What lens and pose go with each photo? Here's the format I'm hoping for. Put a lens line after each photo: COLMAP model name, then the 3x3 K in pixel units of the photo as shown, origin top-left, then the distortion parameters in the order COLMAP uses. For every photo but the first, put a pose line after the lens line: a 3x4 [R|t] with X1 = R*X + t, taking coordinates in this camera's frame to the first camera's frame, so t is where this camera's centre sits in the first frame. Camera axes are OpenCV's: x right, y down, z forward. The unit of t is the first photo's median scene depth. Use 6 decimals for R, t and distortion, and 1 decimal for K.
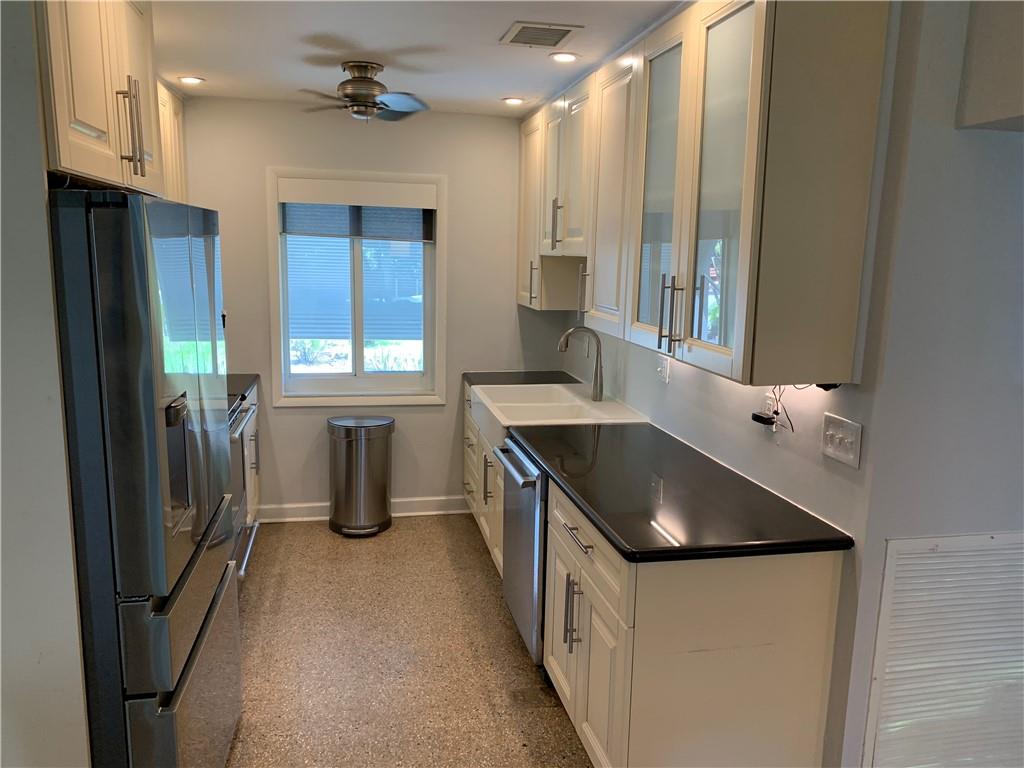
lens RADIAL K [[780.6, 0, 512.2], [0, 780.6, 386.1], [0, 0, 1]] dist [0.050225, -0.068699]
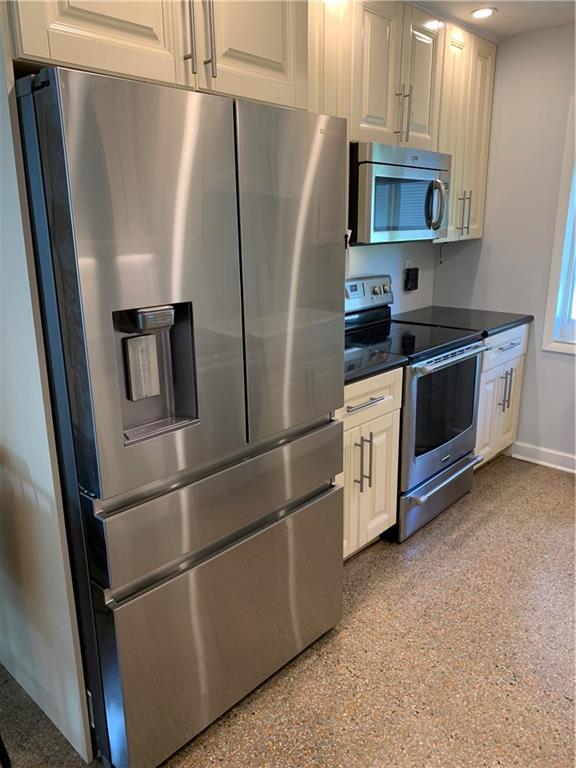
lens RADIAL K [[585.5, 0, 284.0], [0, 585.5, 377.3], [0, 0, 1]] dist [0.050225, -0.068699]
pose [[0.590455, 0.182300, -0.786212, 0.123488], [-0.116135, 0.983209, 0.140759, -0.008332], [0.798671, 0.008194, 0.601712, 0.352997]]
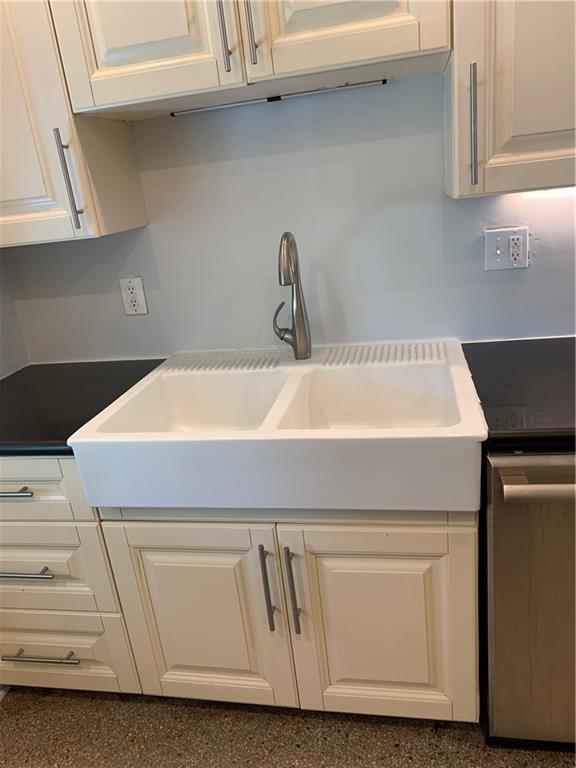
lens RADIAL K [[583.9, 0, 295.4], [0, 583.9, 372.7], [0, 0, 1]] dist [0.106060, -0.169742]
pose [[0.435693, -0.419927, 0.796136, -0.273187], [0.279972, 0.903851, 0.323525, -0.122420], [-0.855446, 0.081938, 0.511369, 0.833476]]
